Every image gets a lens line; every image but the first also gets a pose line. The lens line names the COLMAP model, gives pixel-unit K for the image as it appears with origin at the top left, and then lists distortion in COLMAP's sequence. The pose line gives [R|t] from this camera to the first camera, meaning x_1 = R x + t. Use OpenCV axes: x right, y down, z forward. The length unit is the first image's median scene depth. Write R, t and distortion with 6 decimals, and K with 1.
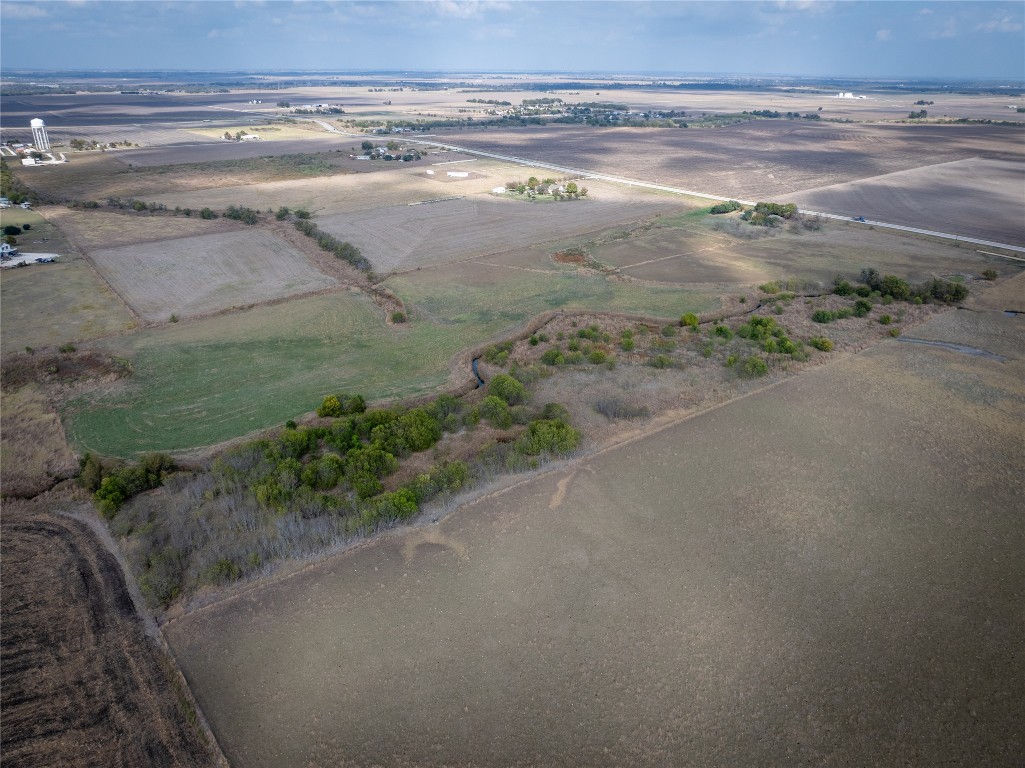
lens RADIAL K [[714.8, 0, 512.5], [0, 714.8, 385.8], [0, 0, 1]] dist [-0.050280, 0.021391]
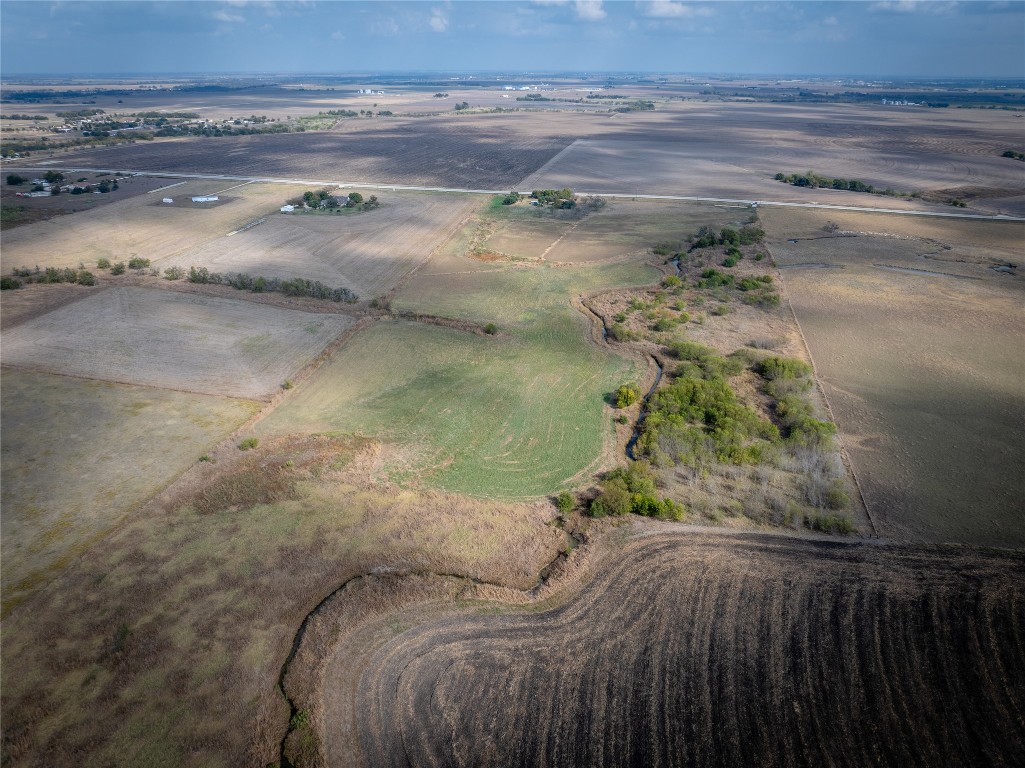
lens RADIAL K [[714.8, 0, 512.8], [0, 714.8, 378.5], [0, 0, 1]] dist [-0.050280, 0.021391]
pose [[0.778189, -0.255685, 0.573626, -0.664284], [0.259114, 0.962724, 0.077602, -0.086155], [-0.572086, 0.088245, 0.815433, 0.114757]]
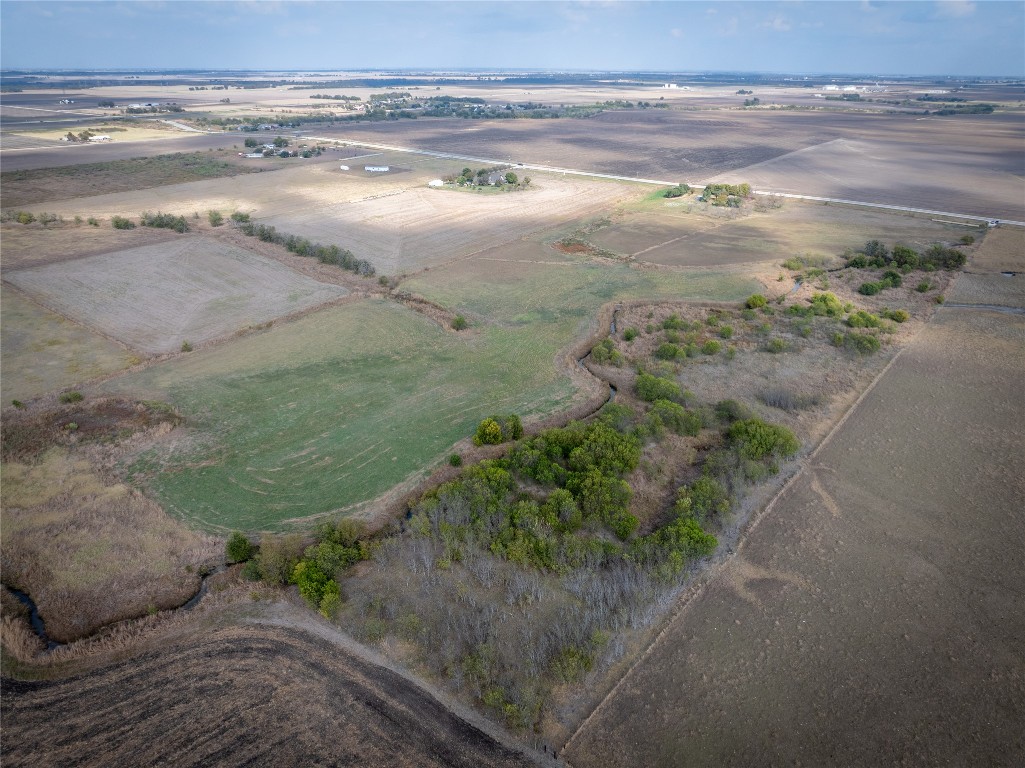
lens RADIAL K [[714.8, 0, 514.0], [0, 714.8, 383.9], [0, 0, 1]] dist [-0.050280, 0.021391]
pose [[0.970229, -0.099365, 0.220866, -0.260368], [0.099137, 0.995000, 0.012147, -0.022496], [-0.220968, 0.010110, 0.975229, 0.113362]]
